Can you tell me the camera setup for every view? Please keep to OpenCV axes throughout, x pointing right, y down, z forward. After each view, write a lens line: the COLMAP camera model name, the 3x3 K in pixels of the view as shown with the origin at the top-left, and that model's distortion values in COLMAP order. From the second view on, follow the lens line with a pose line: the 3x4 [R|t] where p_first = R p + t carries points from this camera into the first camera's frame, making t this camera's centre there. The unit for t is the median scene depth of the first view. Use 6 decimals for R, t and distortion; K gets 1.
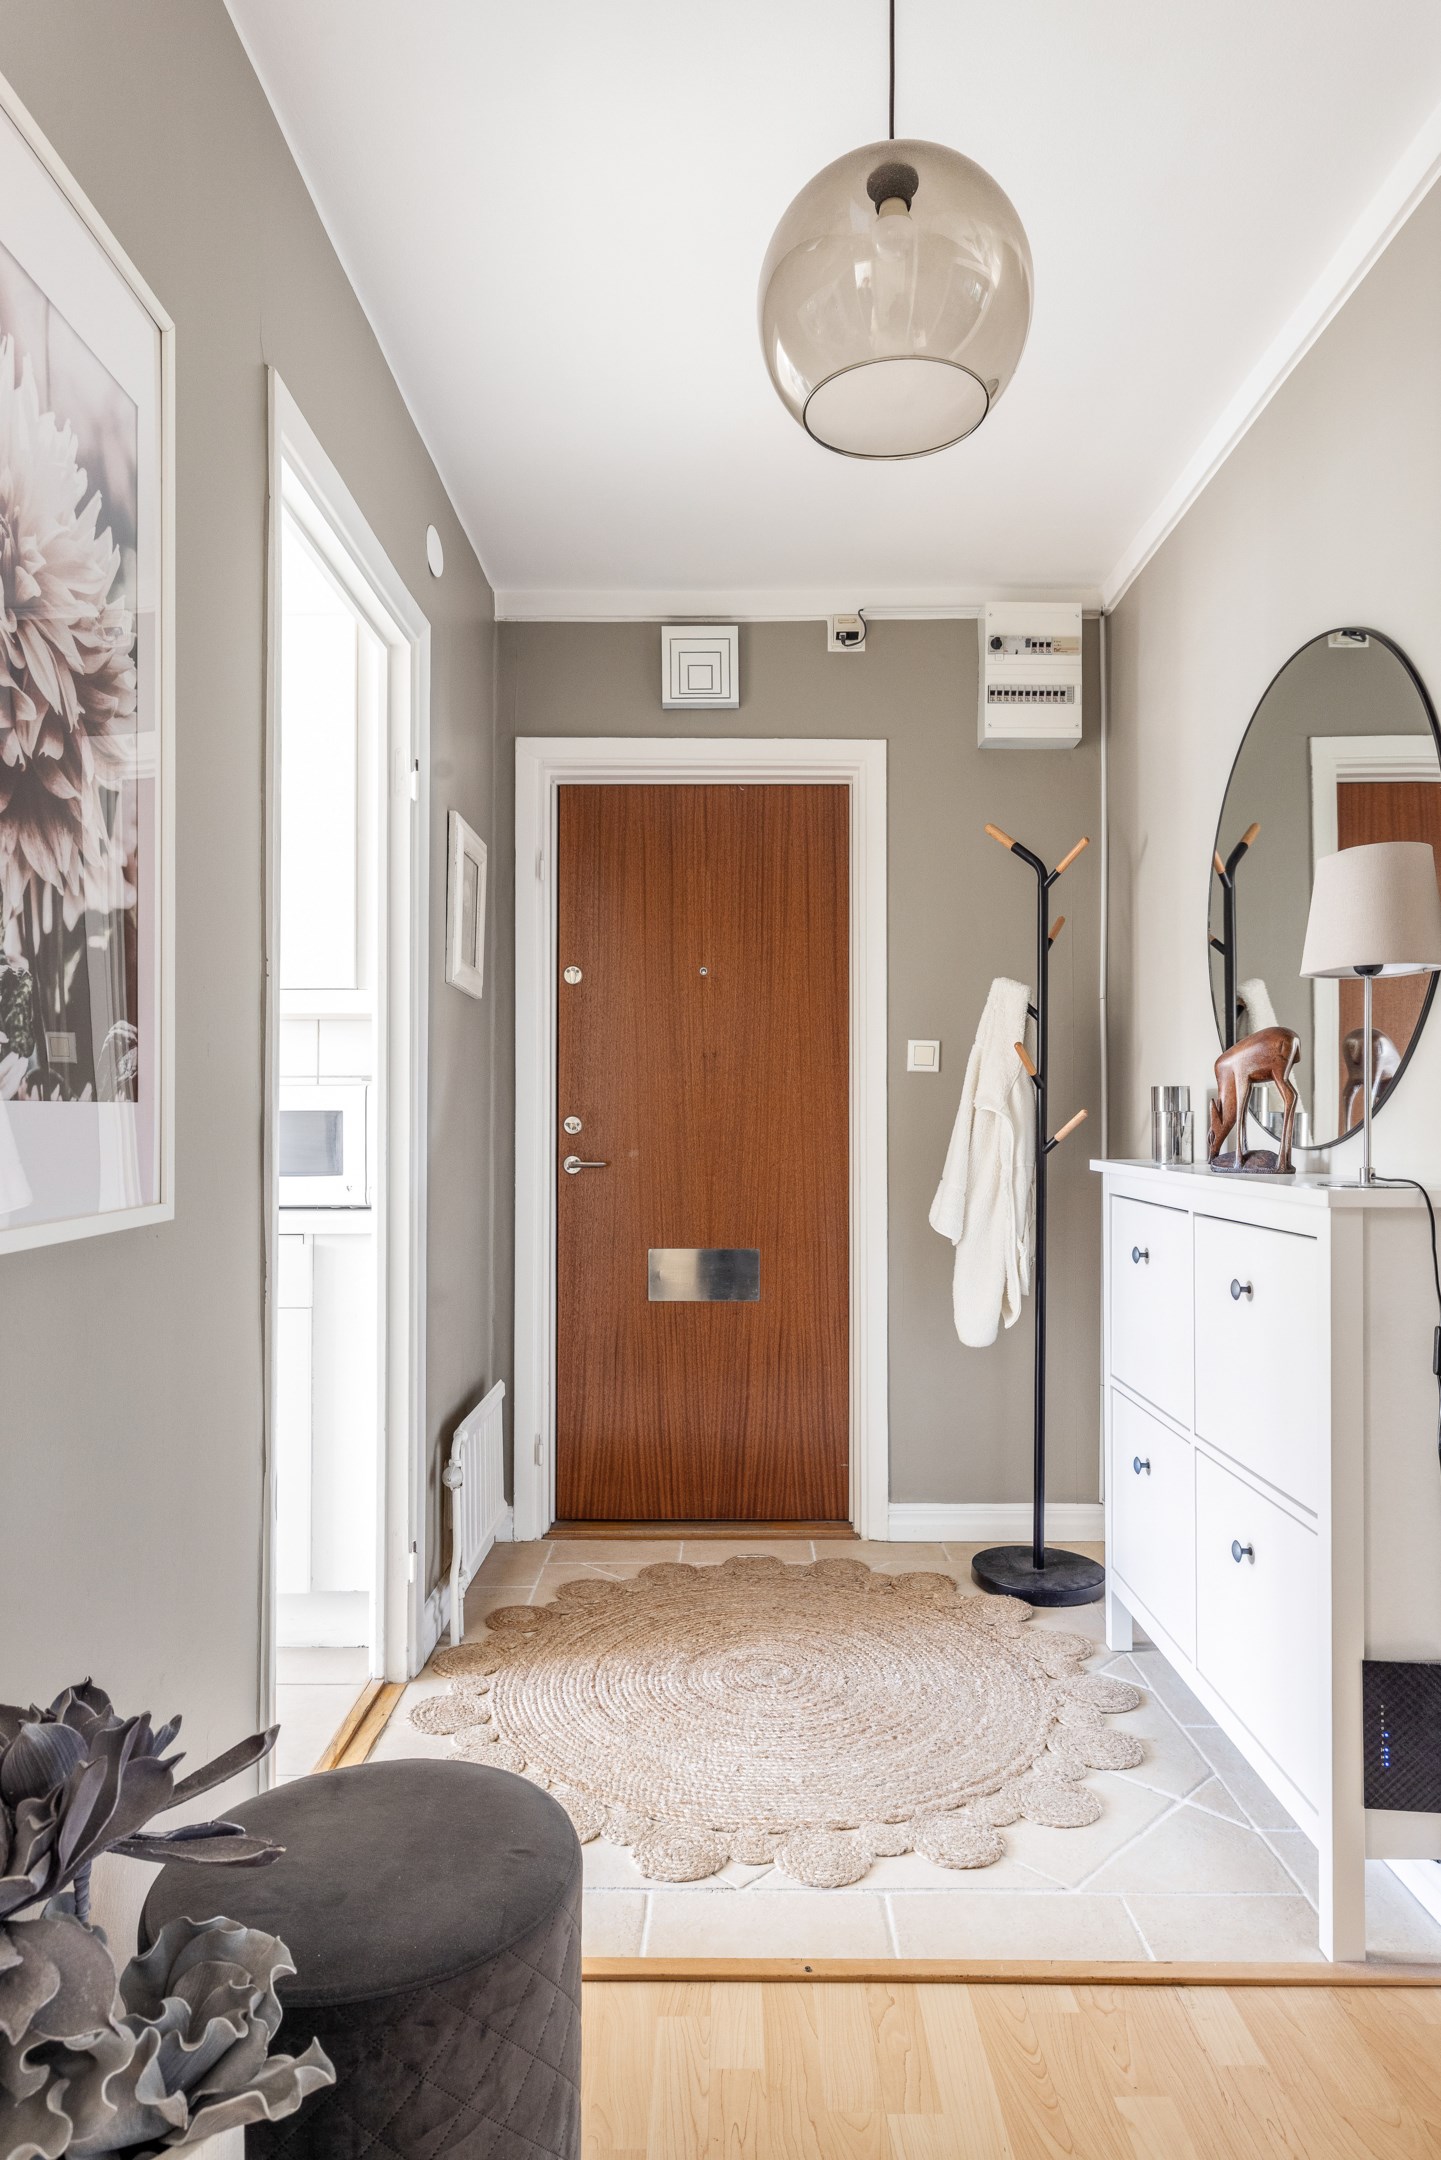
lens RADIAL K [[1272.9, 0, 720.5], [0, 1272.9, 1080.0], [0, 0, 1]] dist [-0.000119, 0.000050]
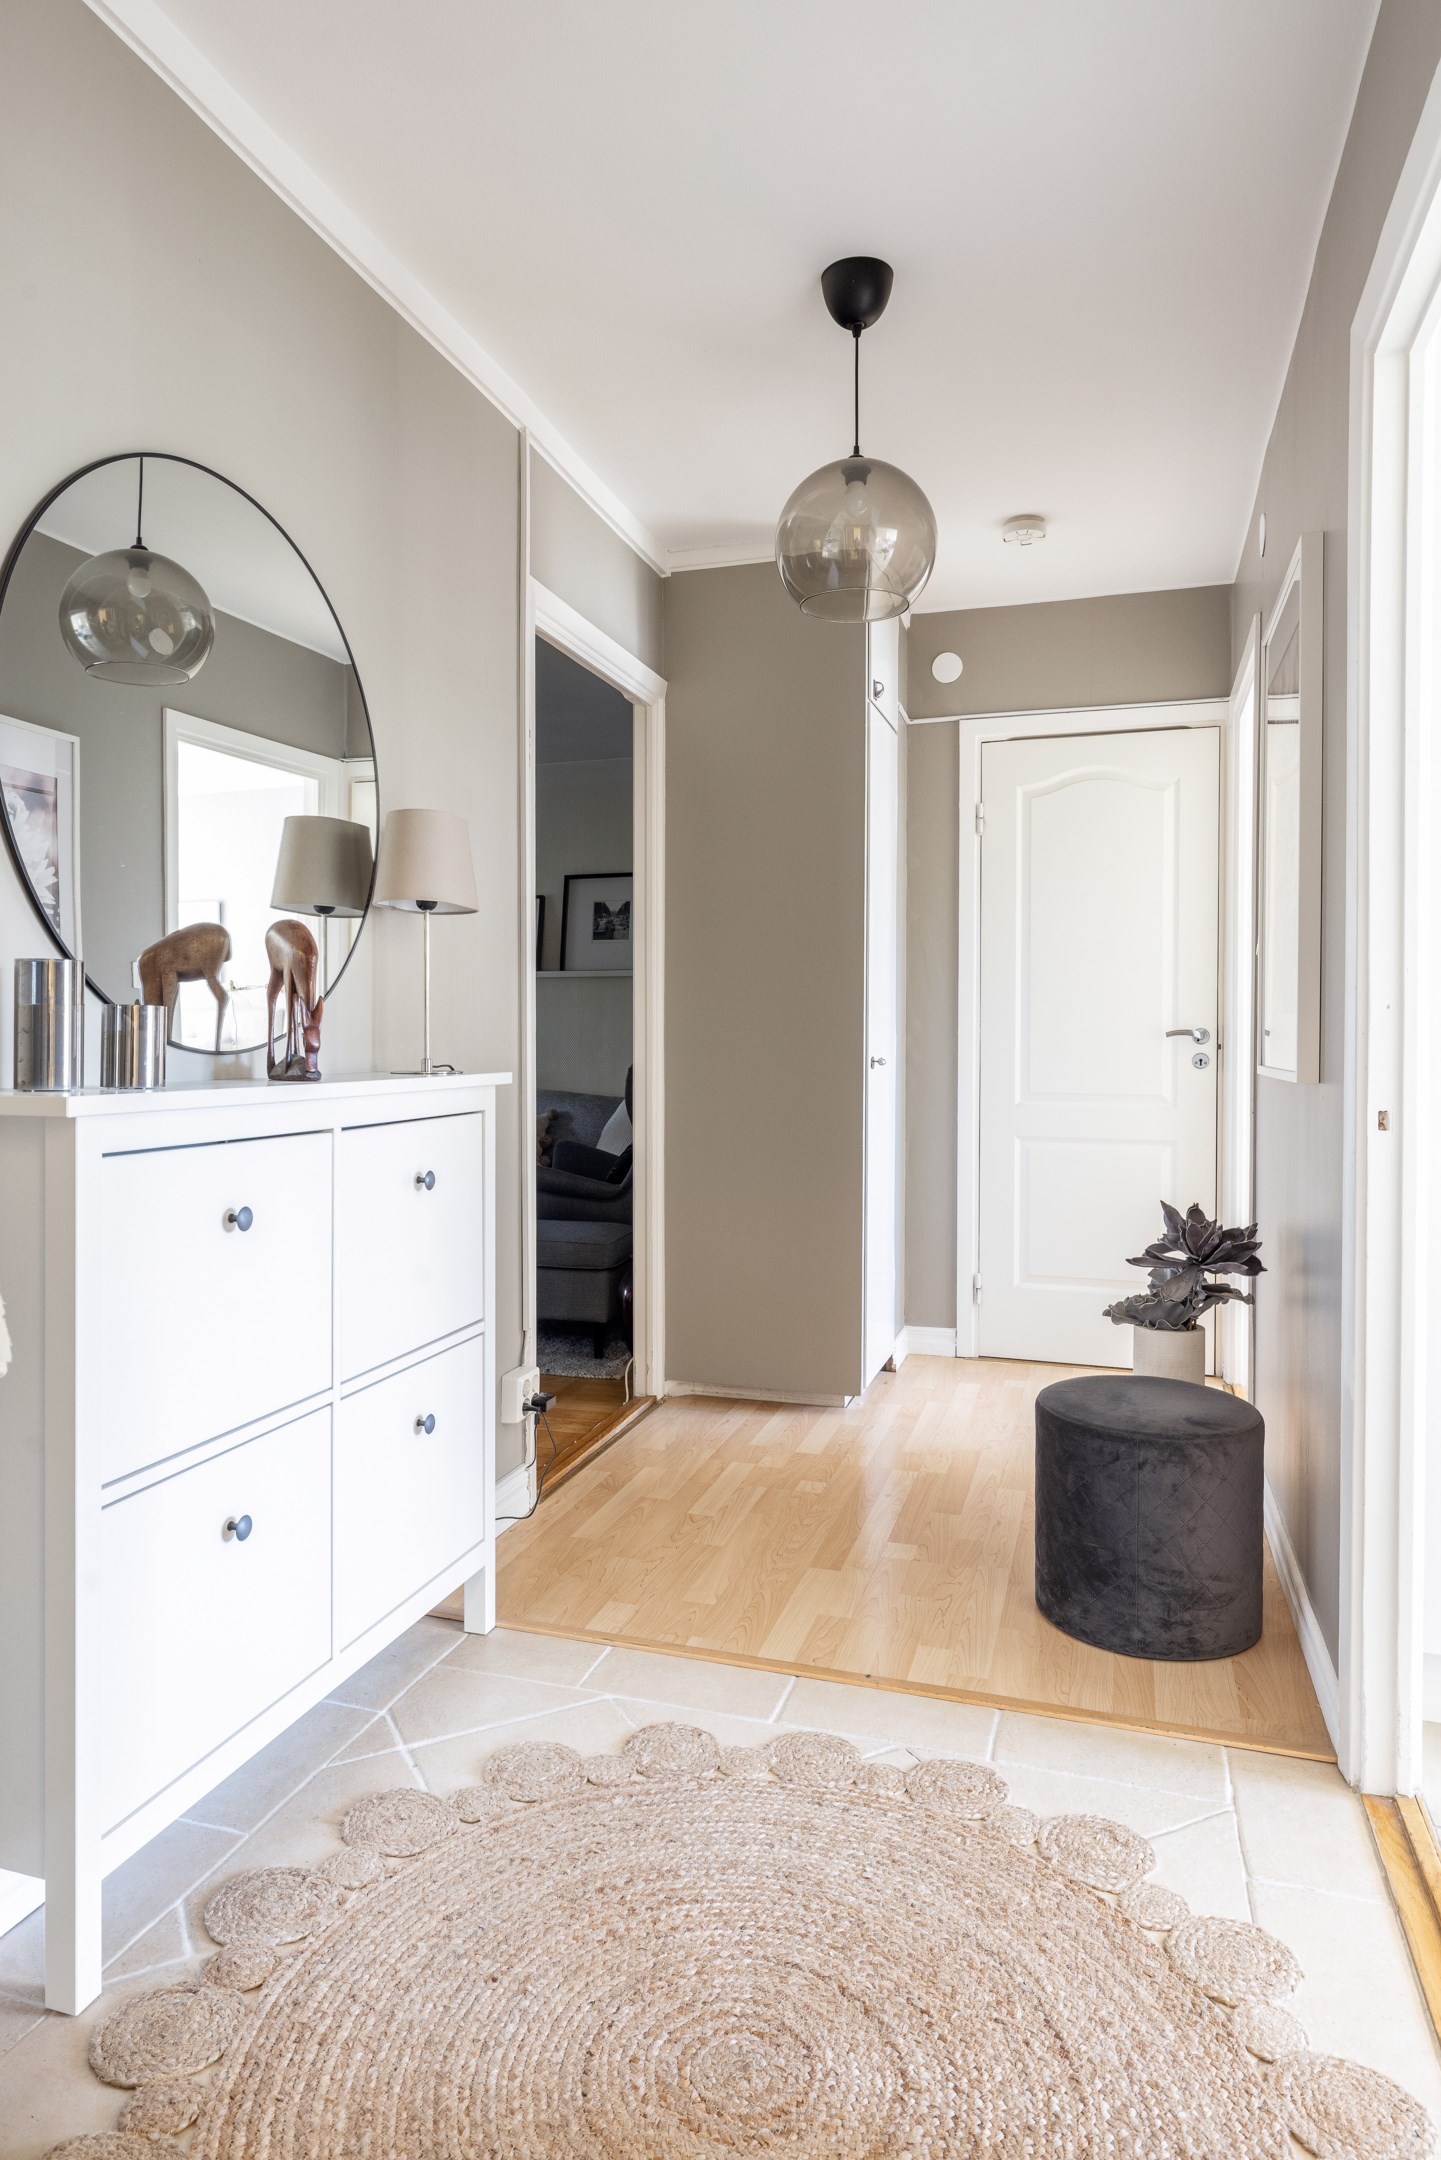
lens RADIAL K [[1272.9, 0, 720.5], [0, 1272.9, 1080.0], [0, 0, 1]] dist [-0.000119, 0.000050]
pose [[-0.956598, -0.003157, 0.291393, -0.128087], [-0.000908, 0.999969, 0.007855, 0.066055], [-0.291409, 0.007250, -0.956571, 1.793181]]
